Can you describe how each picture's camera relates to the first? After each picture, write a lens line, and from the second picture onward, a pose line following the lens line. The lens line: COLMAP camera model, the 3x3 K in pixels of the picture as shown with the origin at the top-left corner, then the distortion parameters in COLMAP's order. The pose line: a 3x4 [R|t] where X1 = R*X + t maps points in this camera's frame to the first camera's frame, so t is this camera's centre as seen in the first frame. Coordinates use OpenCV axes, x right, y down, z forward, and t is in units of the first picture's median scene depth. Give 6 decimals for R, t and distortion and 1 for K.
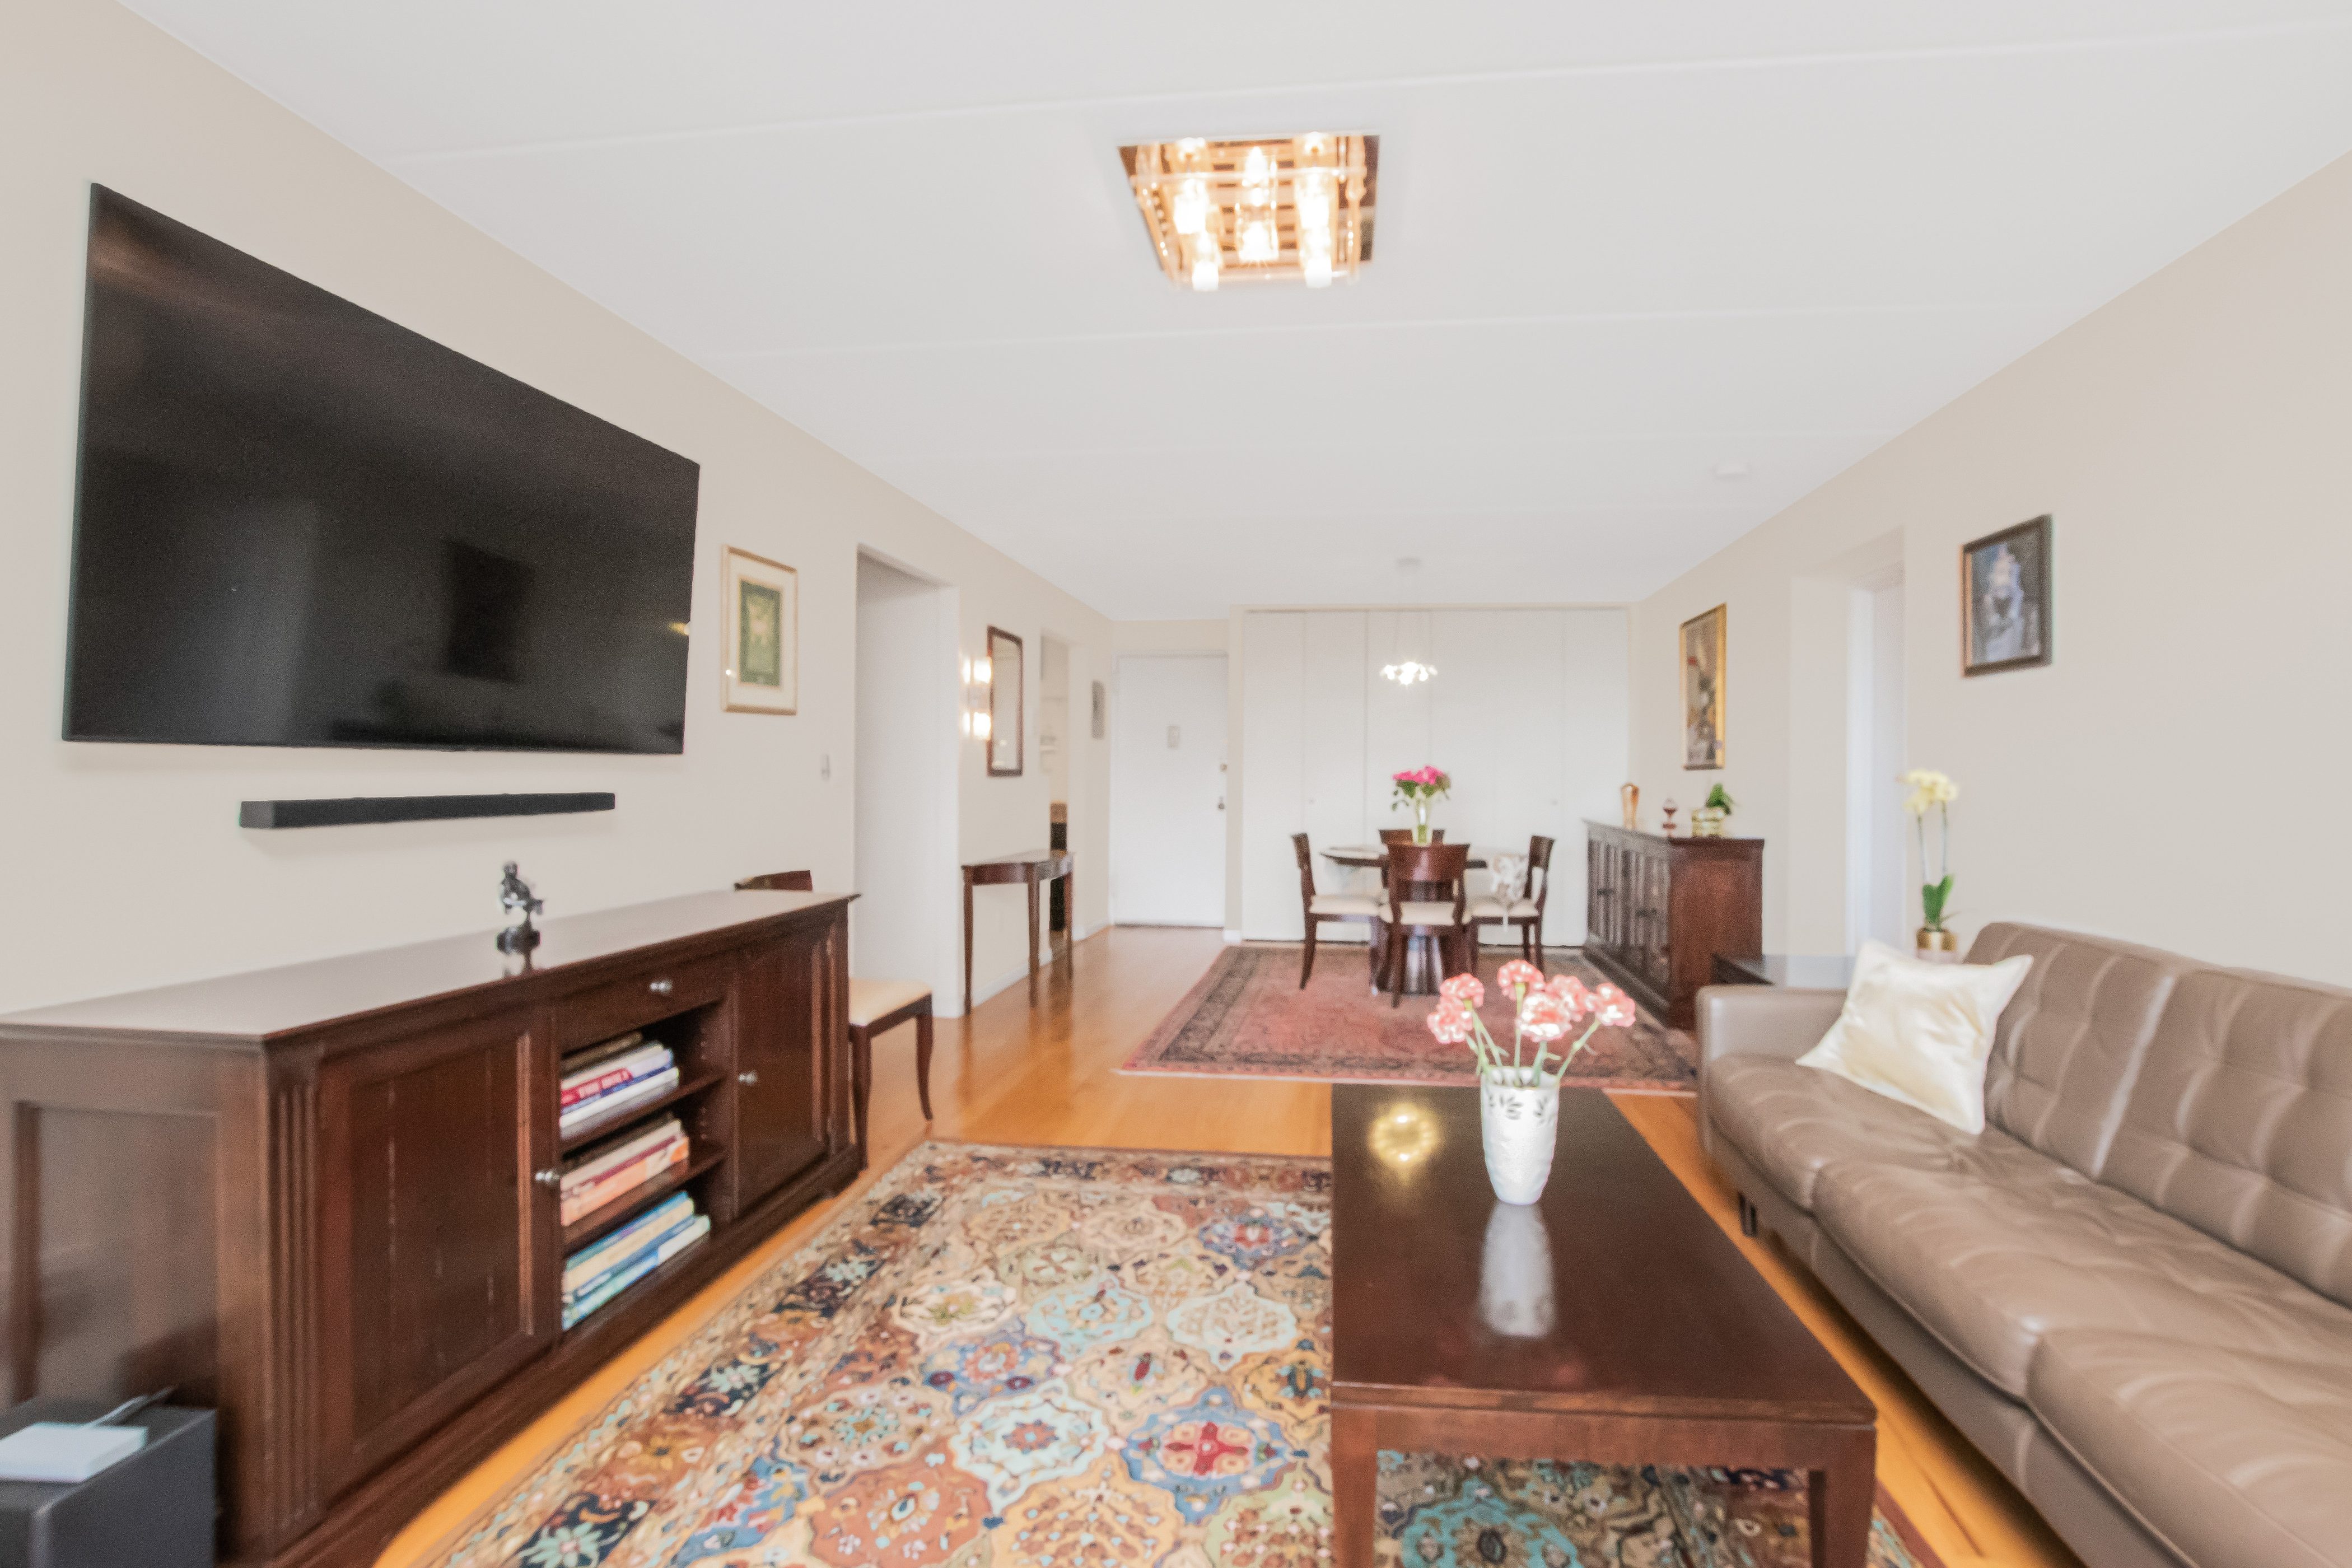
lens RADIAL K [[1085.4, 0, 1226.1], [0, 1085.4, 776.3], [0, 0, 1]] dist [-0.000652, -0.000178]
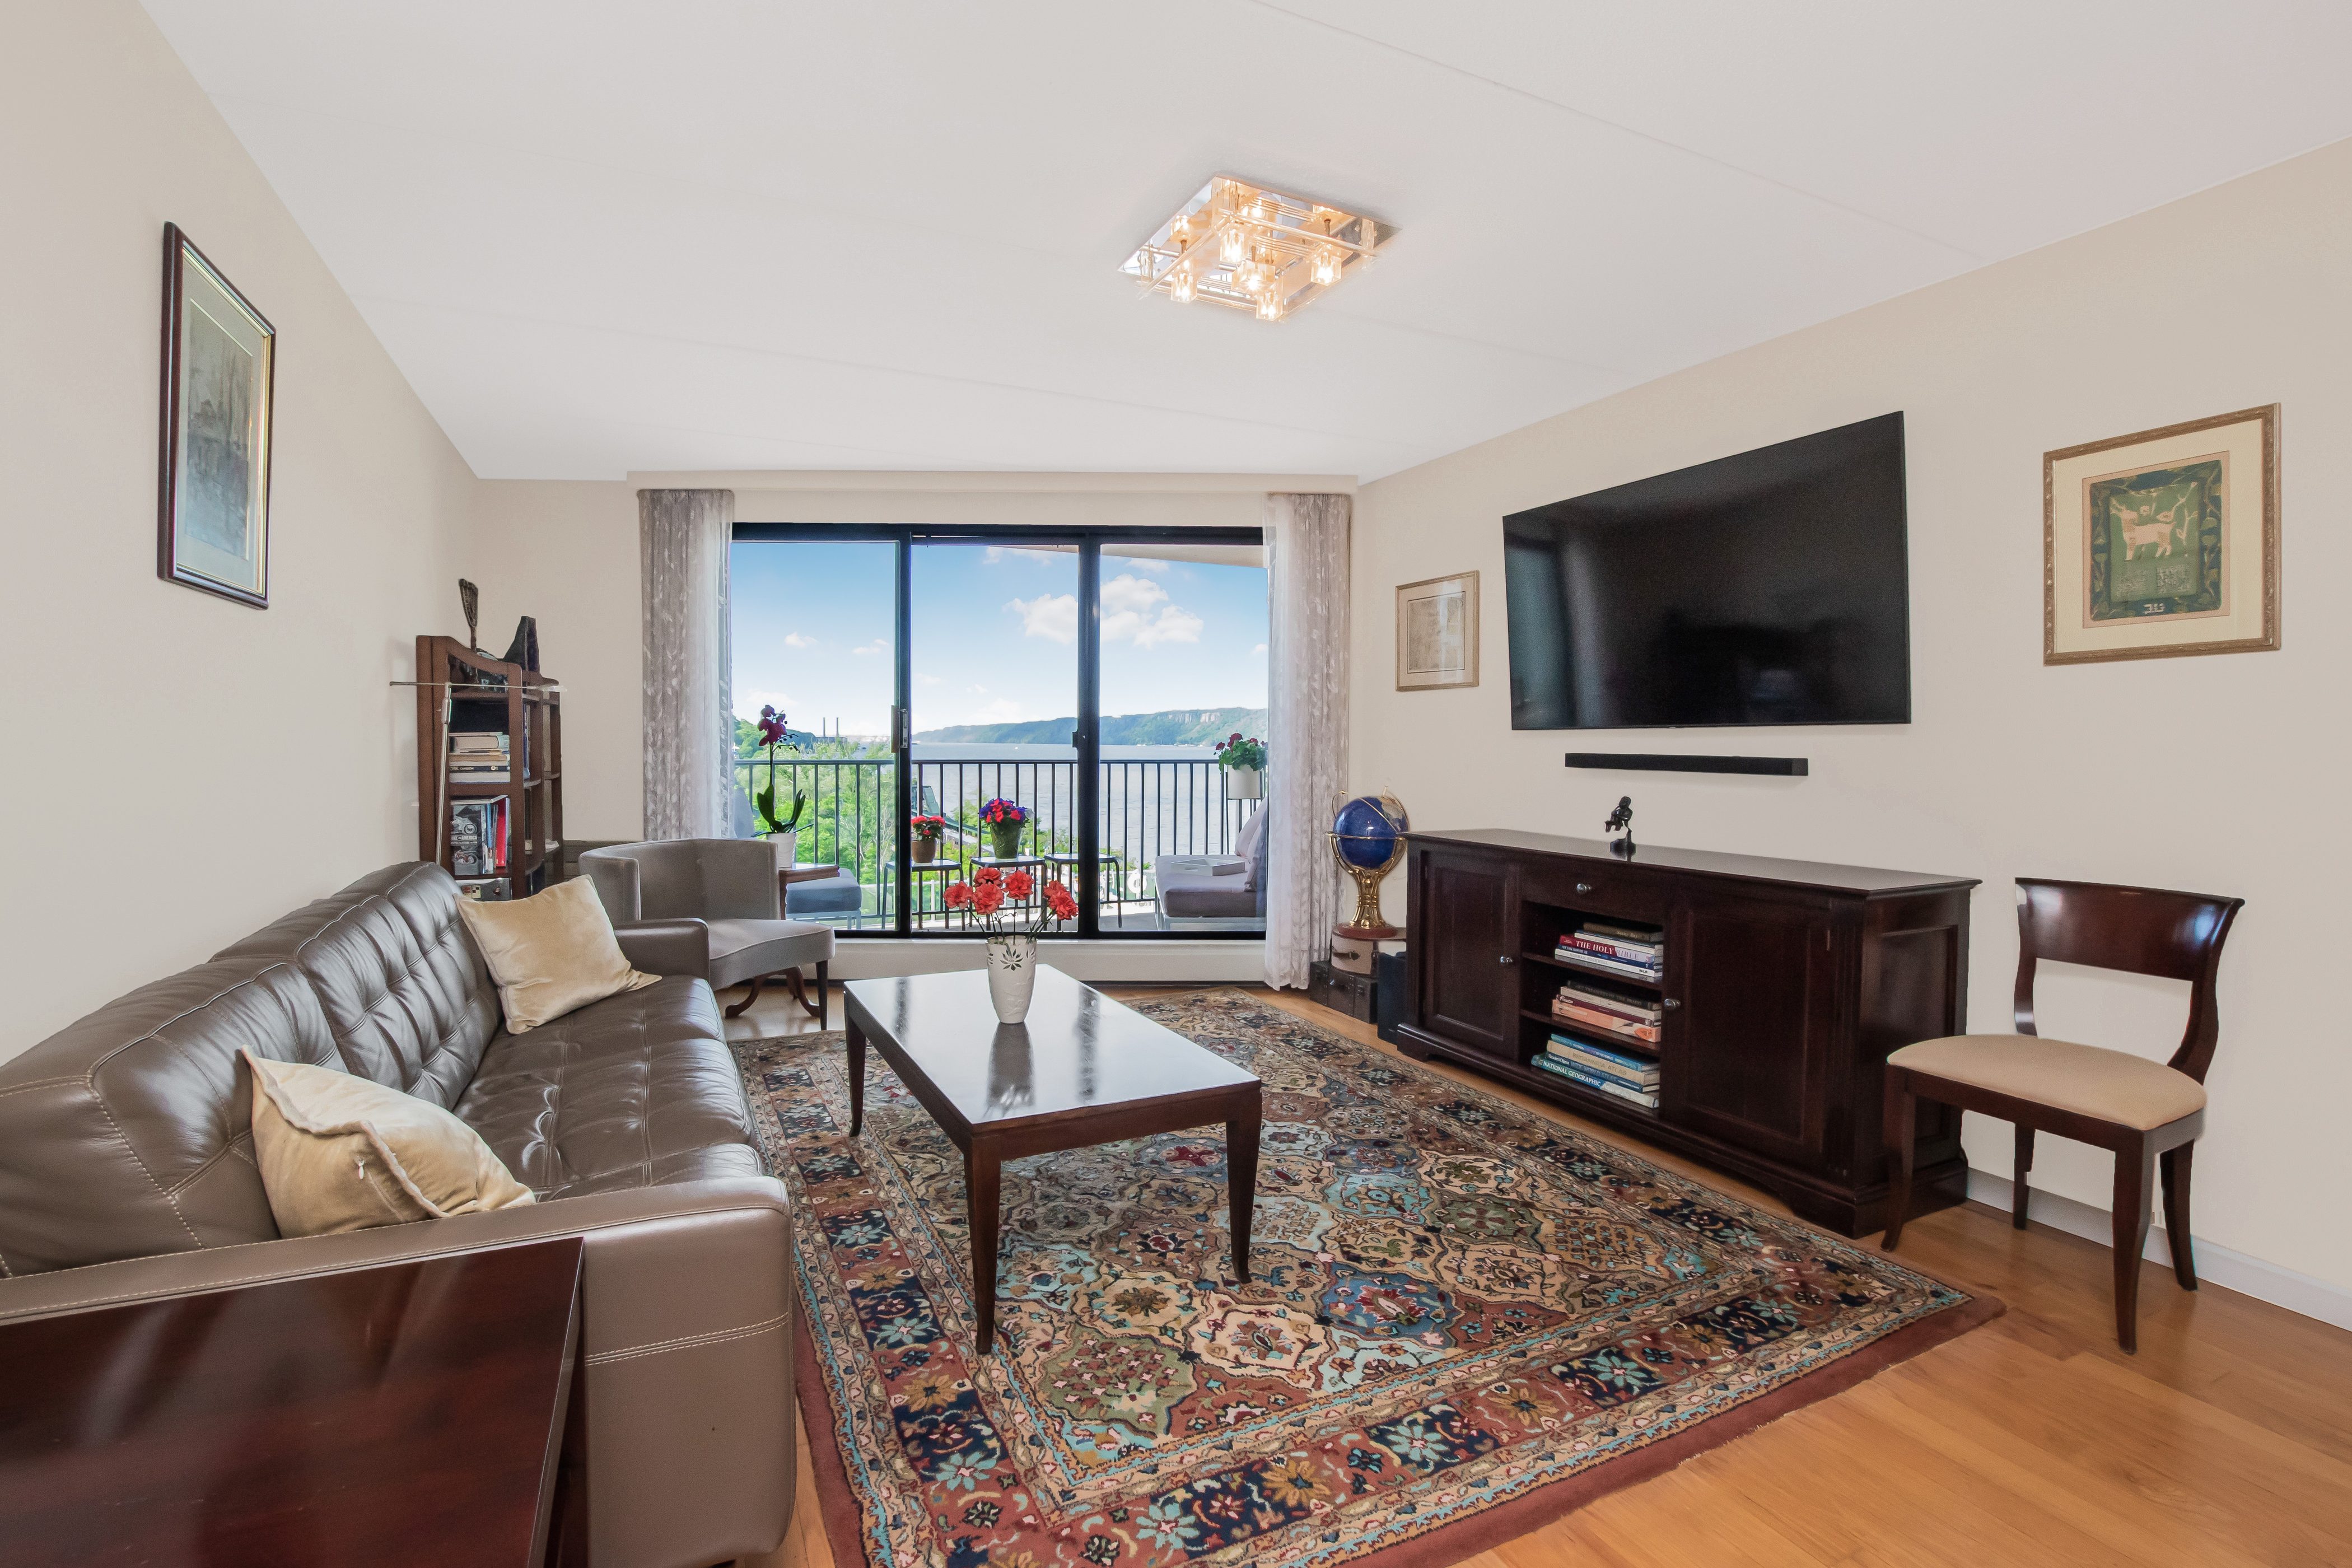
lens RADIAL K [[1034.2, 0, 1176.0], [0, 1034.2, 784.0], [0, 0, 1]] dist [-0.046505, -0.000086]
pose [[-0.836025, 0.011583, -0.548568, 0.462744], [-0.009859, 0.999299, 0.036126, 0.007339], [0.548602, 0.035611, -0.835325, 1.249769]]
